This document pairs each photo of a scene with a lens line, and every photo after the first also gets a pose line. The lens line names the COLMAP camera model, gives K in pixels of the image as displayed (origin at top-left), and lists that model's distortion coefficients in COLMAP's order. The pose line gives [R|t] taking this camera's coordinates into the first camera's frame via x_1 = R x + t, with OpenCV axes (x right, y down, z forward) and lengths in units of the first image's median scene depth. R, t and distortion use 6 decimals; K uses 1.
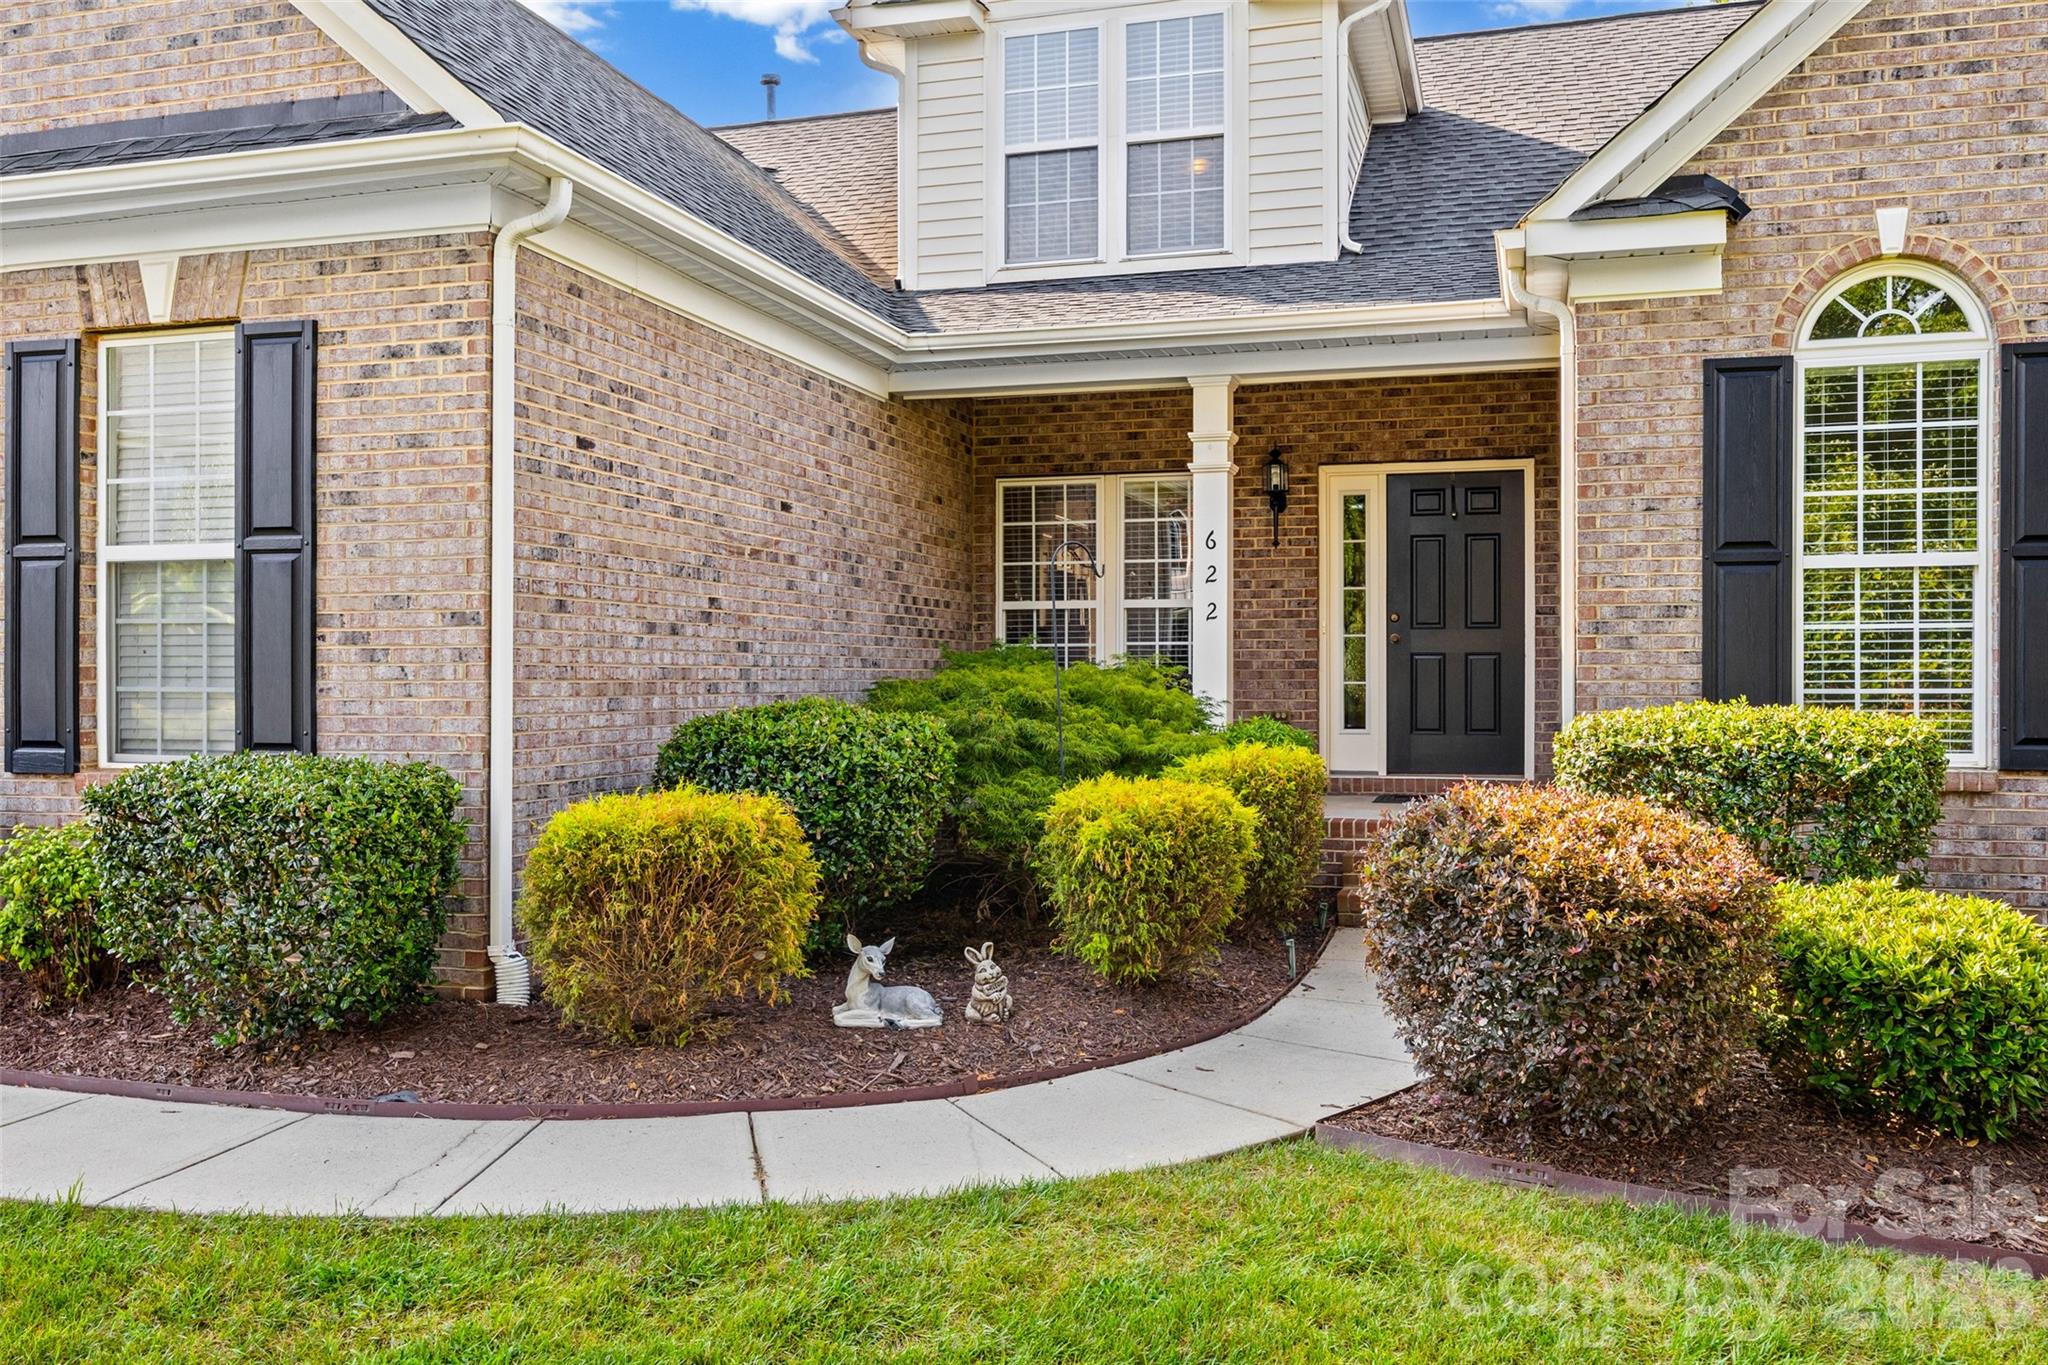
lens RADIAL K [[1594.5, 0, 1021.8], [0, 1594.5, 685.9], [0, 0, 1]] dist [0.010789, 0.000709]
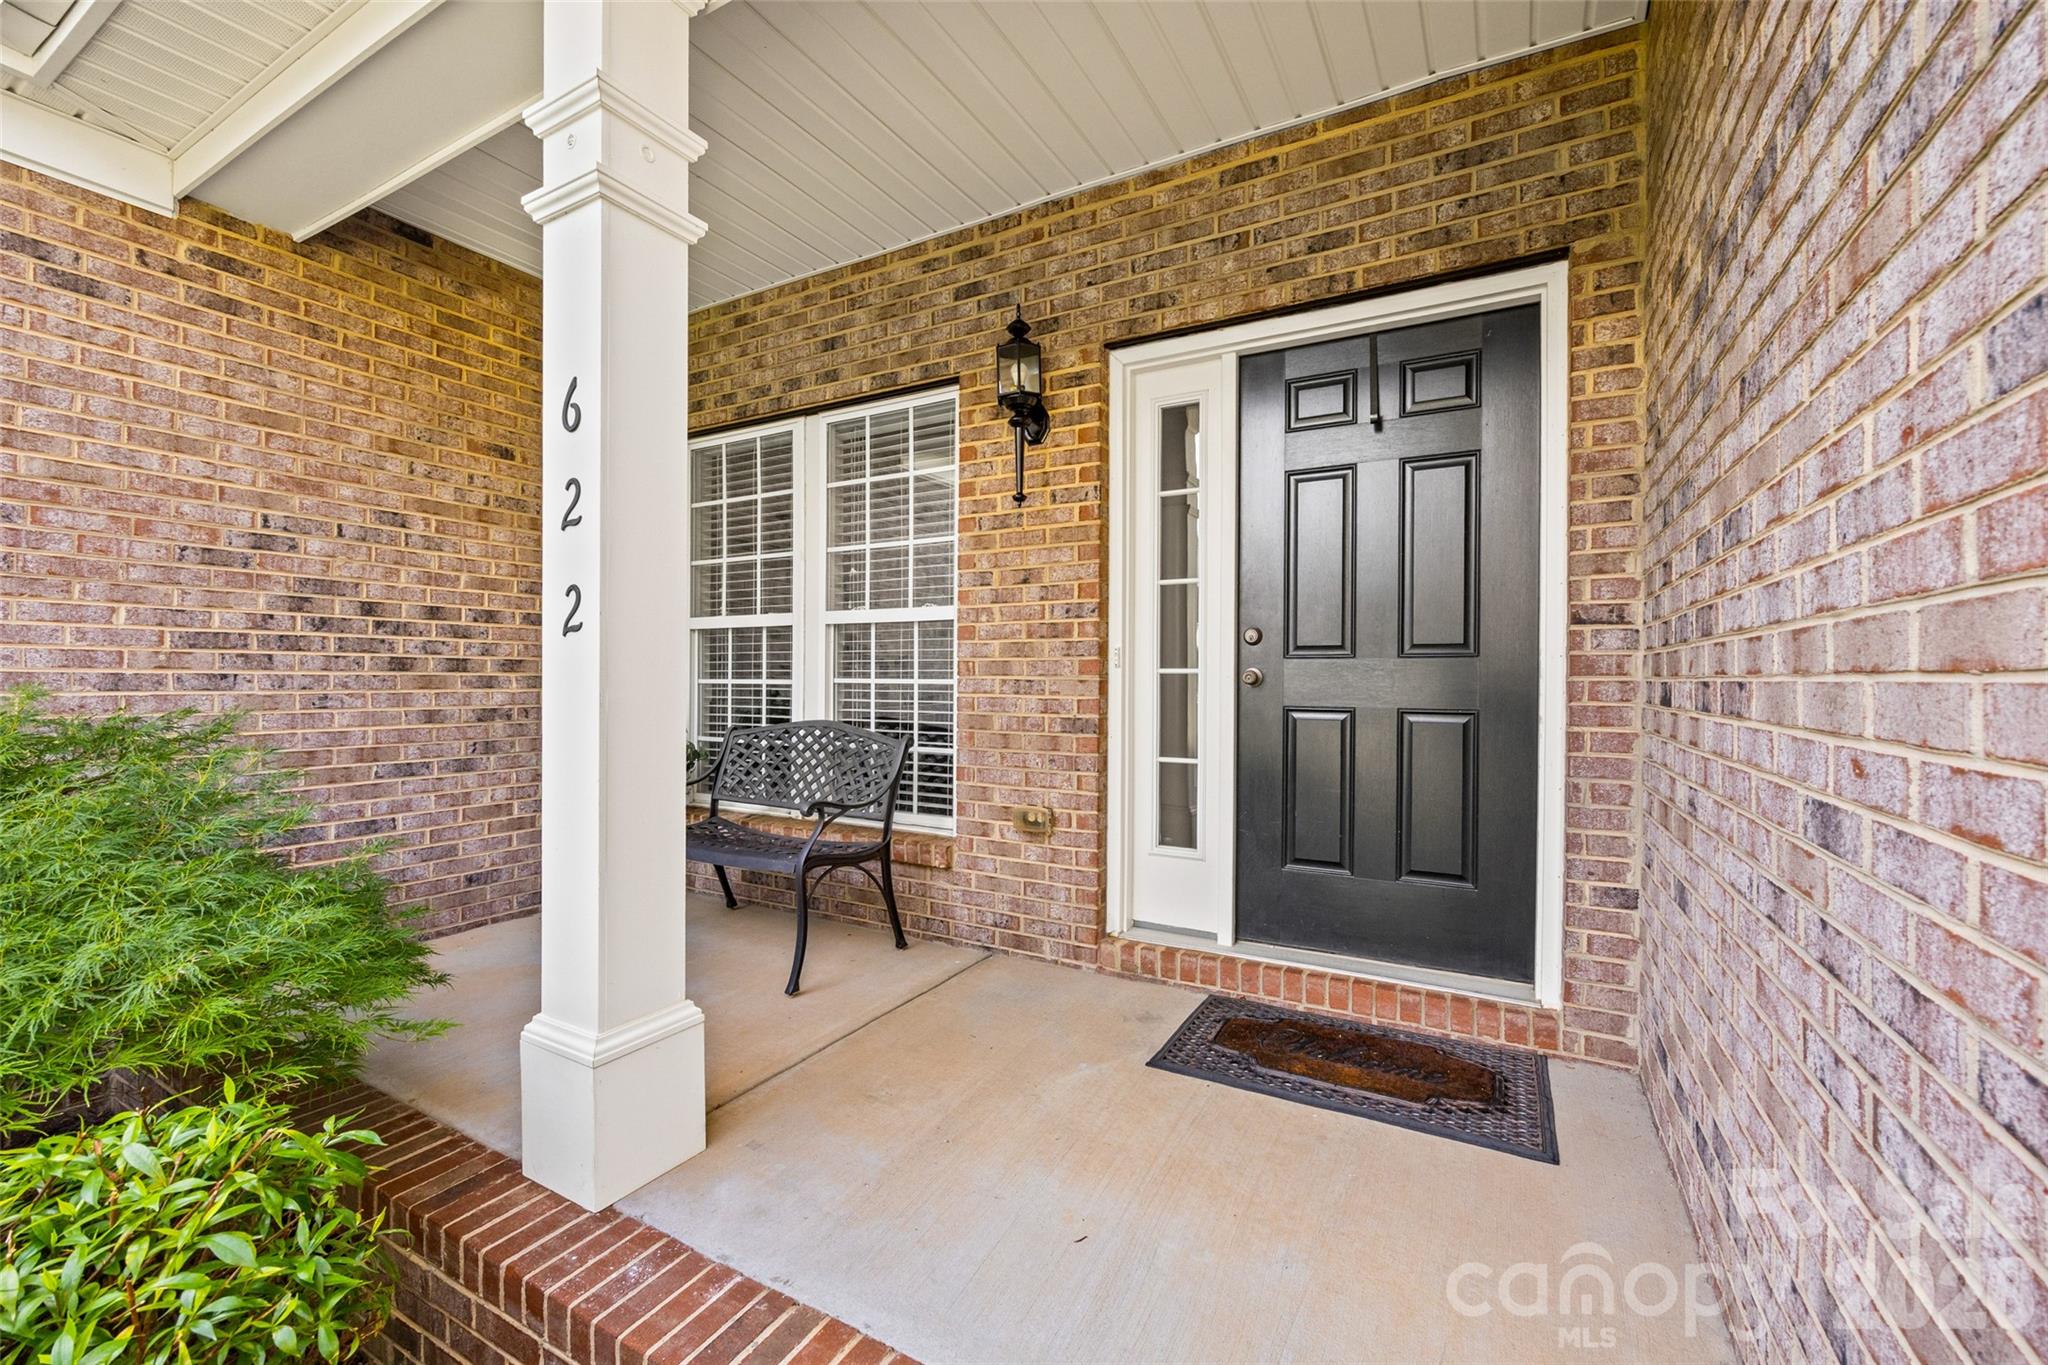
lens RADIAL K [[830.0, 0, 1020.7], [0, 830.0, 691.6], [0, 0, 1]] dist [-0.002868, 0.000044]
pose [[0.979728, 0.003880, -0.200296, 0.214137], [0.000219, 0.999791, 0.020440, -0.030194], [0.200333, -0.020069, 0.979522, 0.723204]]
